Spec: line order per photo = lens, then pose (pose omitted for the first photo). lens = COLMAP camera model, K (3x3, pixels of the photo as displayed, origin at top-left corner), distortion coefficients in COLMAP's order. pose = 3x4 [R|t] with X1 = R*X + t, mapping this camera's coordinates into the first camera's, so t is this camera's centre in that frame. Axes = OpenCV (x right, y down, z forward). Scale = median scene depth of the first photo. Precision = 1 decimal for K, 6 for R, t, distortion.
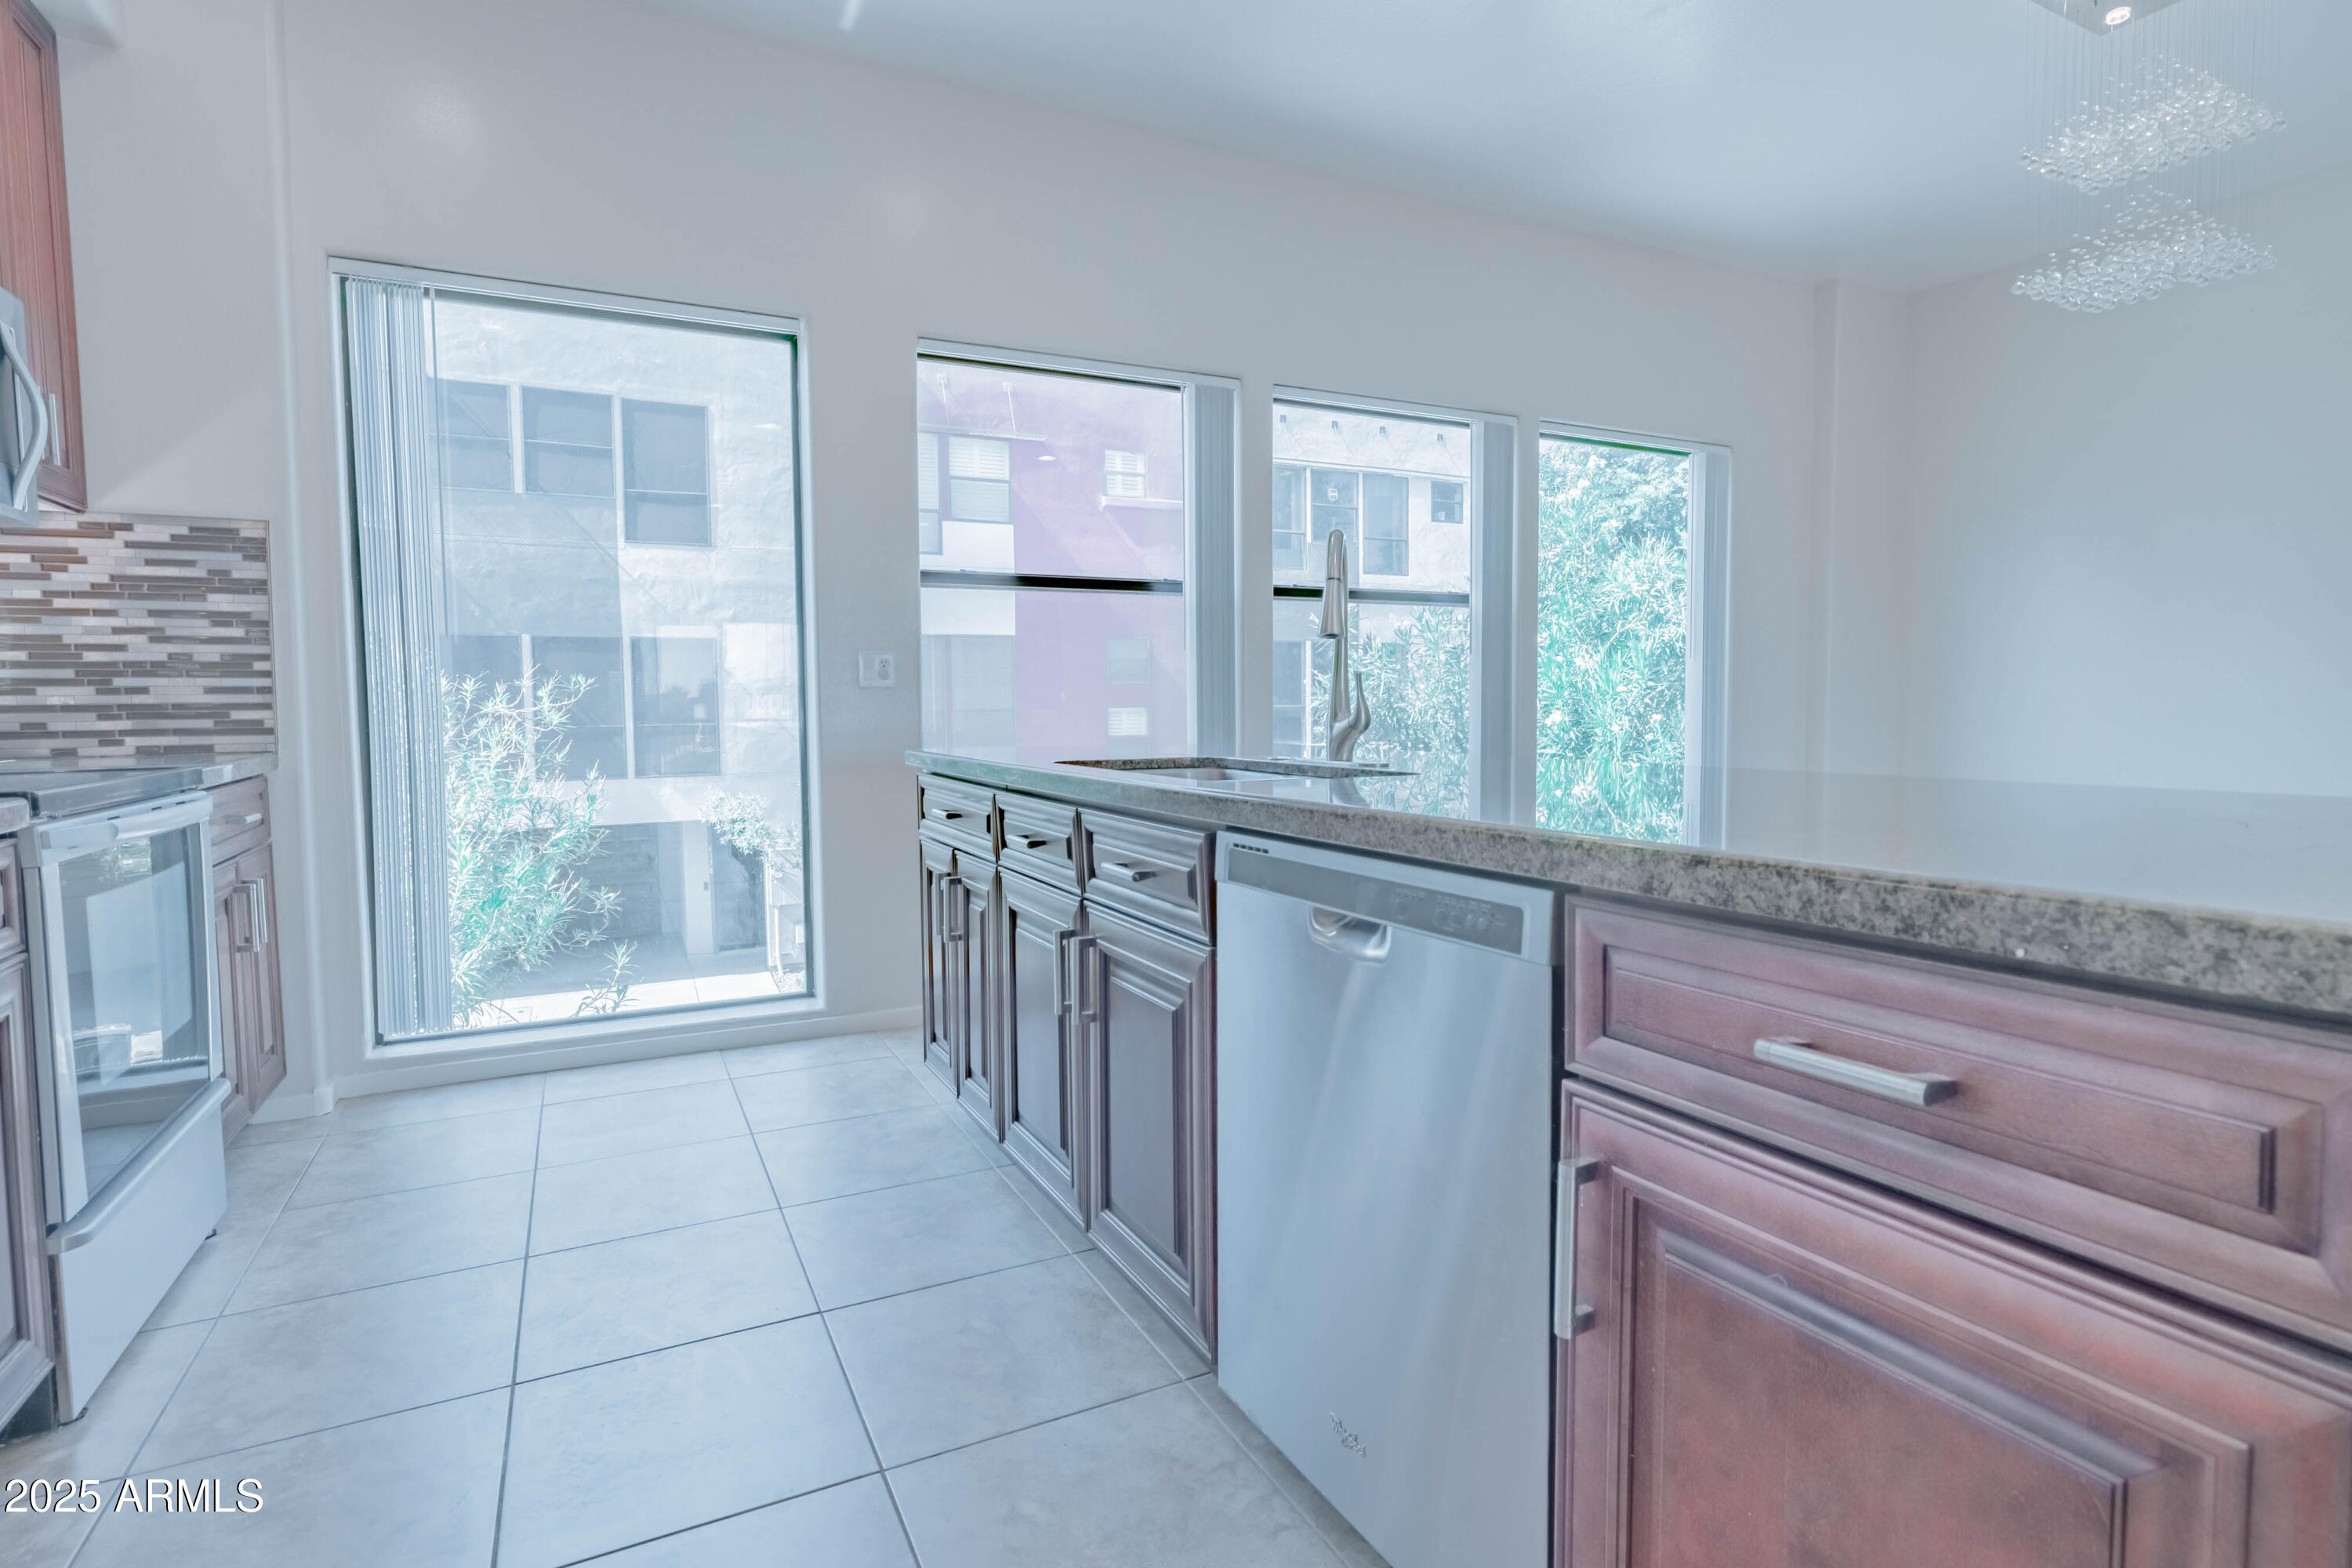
lens RADIAL K [[1157.7, 0, 1177.7], [0, 1157.7, 766.5], [0, 0, 1]] dist [-0.003553, -0.002142]
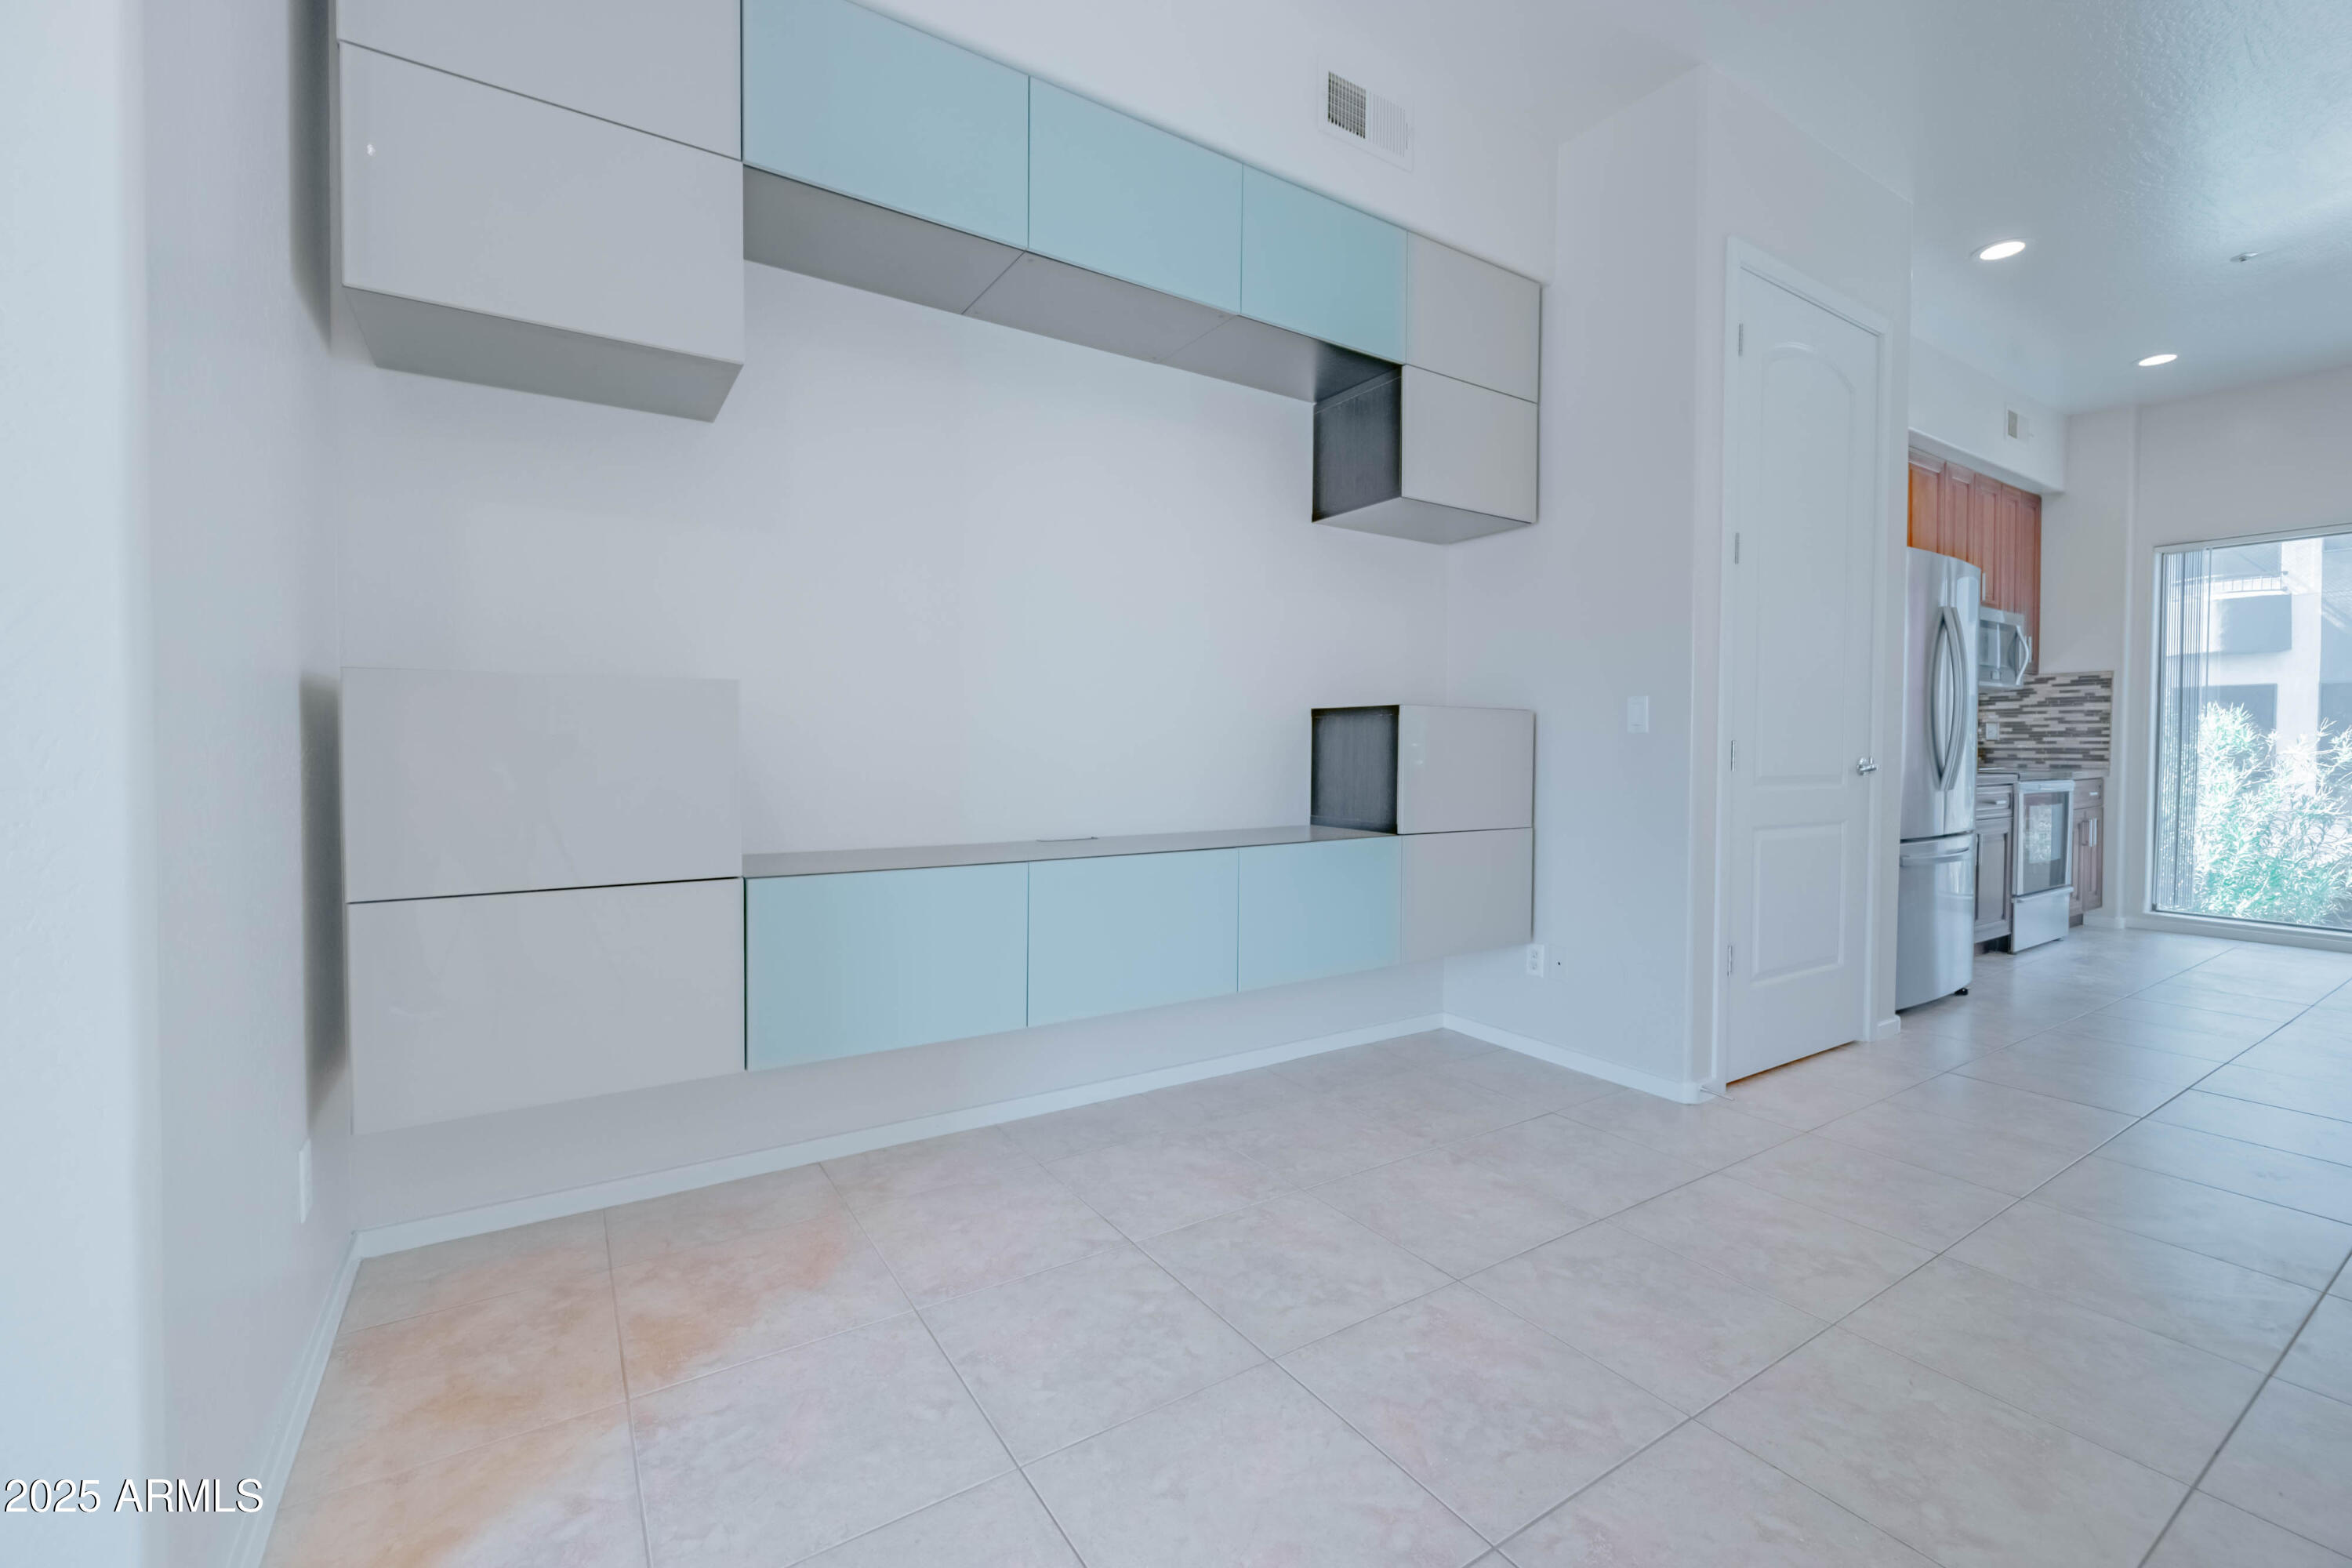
lens RADIAL K [[991.4, 0, 1193.2], [0, 991.4, 772.8], [0, 0, 1]] dist [0.005940, -0.001232]
pose [[0.118849, 0.034012, -0.992330, 1.029084], [-0.058086, 0.997940, 0.027248, 0.049755], [0.991212, 0.054402, 0.120579, -1.113255]]
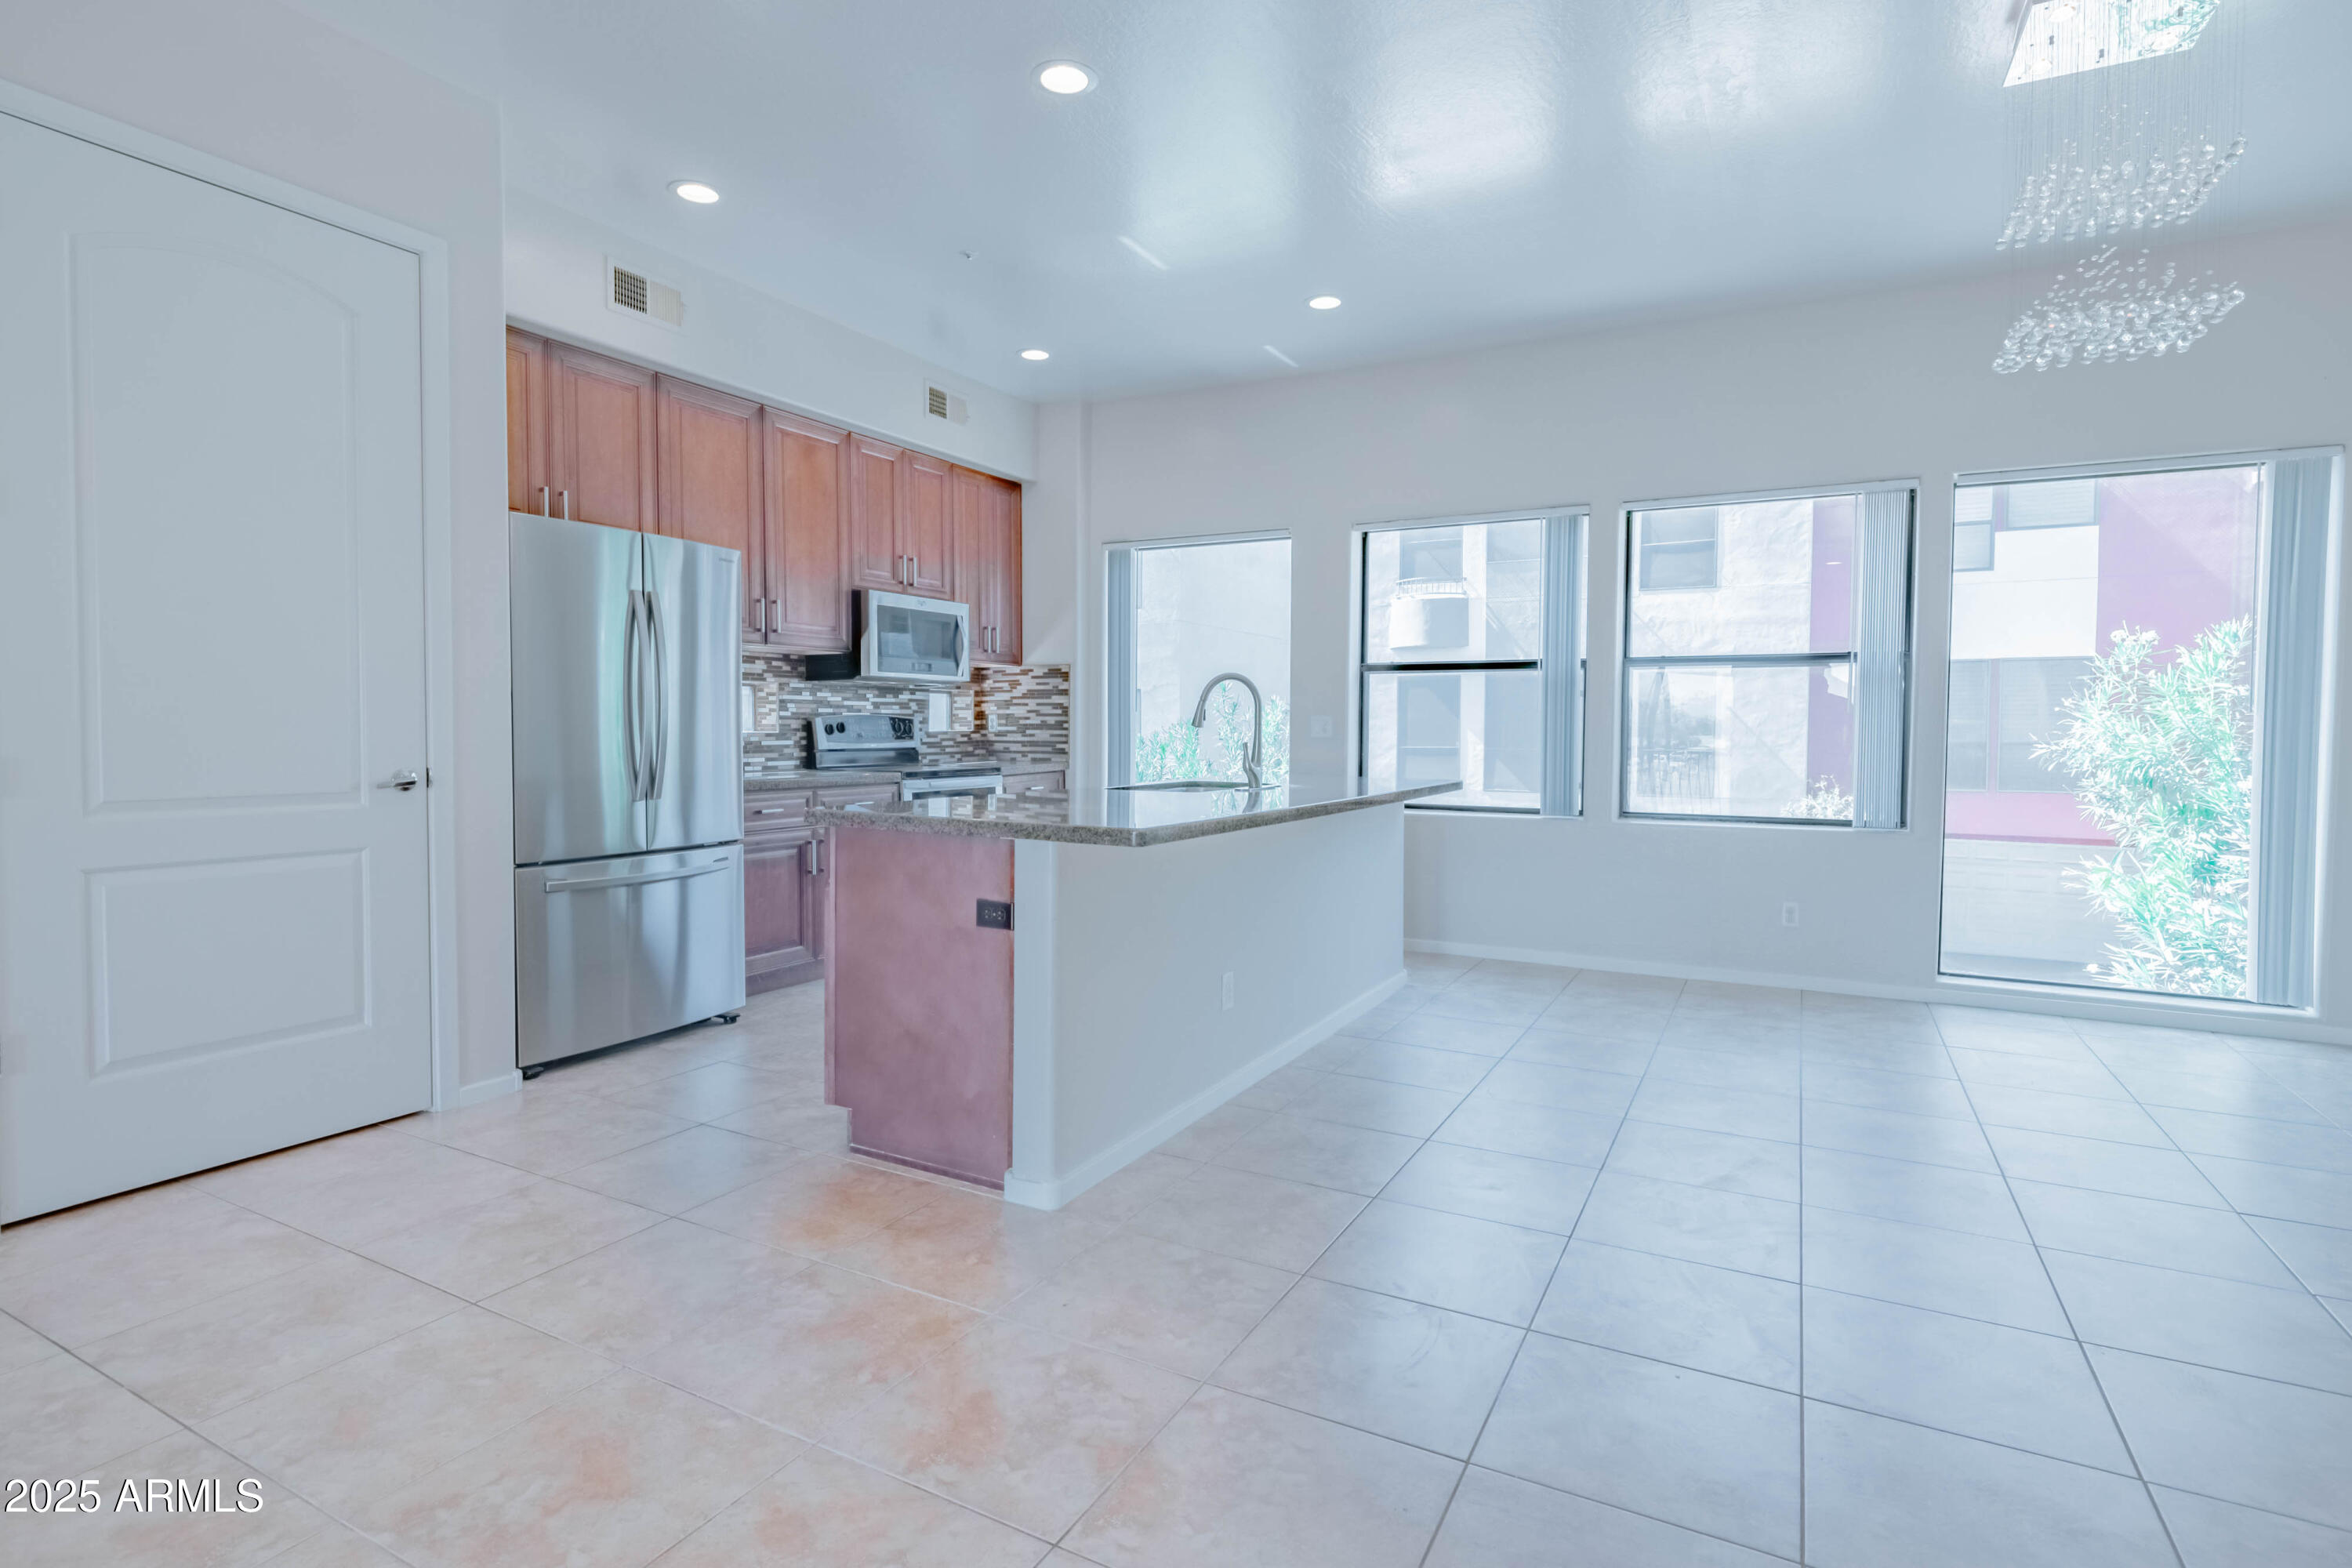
lens RADIAL K [[1157.7, 0, 1177.2], [0, 1157.7, 770.9], [0, 0, 1]] dist [-0.003553, -0.002142]
pose [[0.571608, 0.044419, -0.819324, 1.312506], [-0.056174, 0.998309, 0.014932, -0.043245], [0.818602, 0.037489, 0.573137, -0.175947]]
